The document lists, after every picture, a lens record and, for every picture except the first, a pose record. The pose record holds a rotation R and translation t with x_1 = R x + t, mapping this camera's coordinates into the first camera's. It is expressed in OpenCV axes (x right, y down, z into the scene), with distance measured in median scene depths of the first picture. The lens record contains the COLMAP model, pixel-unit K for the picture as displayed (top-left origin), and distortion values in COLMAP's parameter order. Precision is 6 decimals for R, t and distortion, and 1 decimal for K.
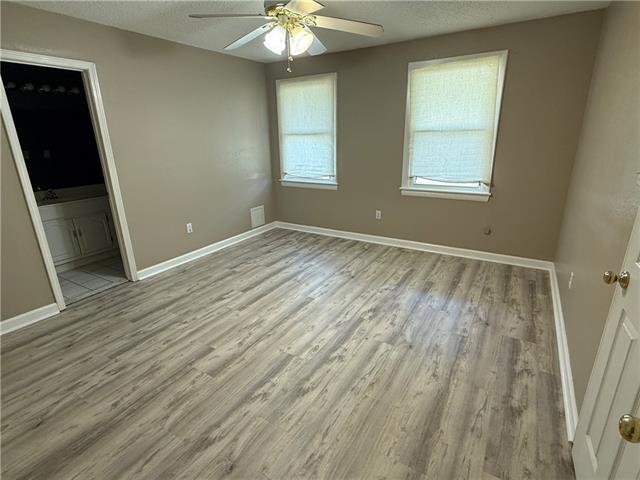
lens RADIAL K [[333.6, 0, 320.0], [0, 333.6, 240.0], [0, 0, 1]] dist [0.000427, 0.000051]
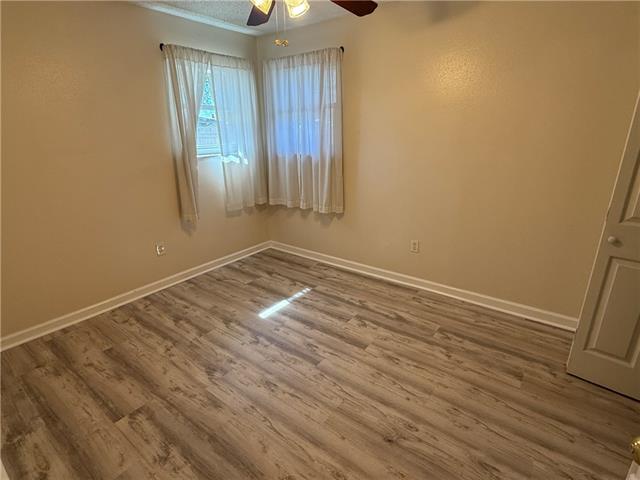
lens RADIAL K [[350.3, 0, 320.0], [0, 350.3, 240.0], [0, 0, 1]] dist [0.000001, -0.000444]
pose [[-0.109954, 0.340747, -0.933703, 1.040224], [-0.298950, 0.884563, 0.358018, -0.401171], [0.947913, 0.318496, 0.004605, 1.226518]]
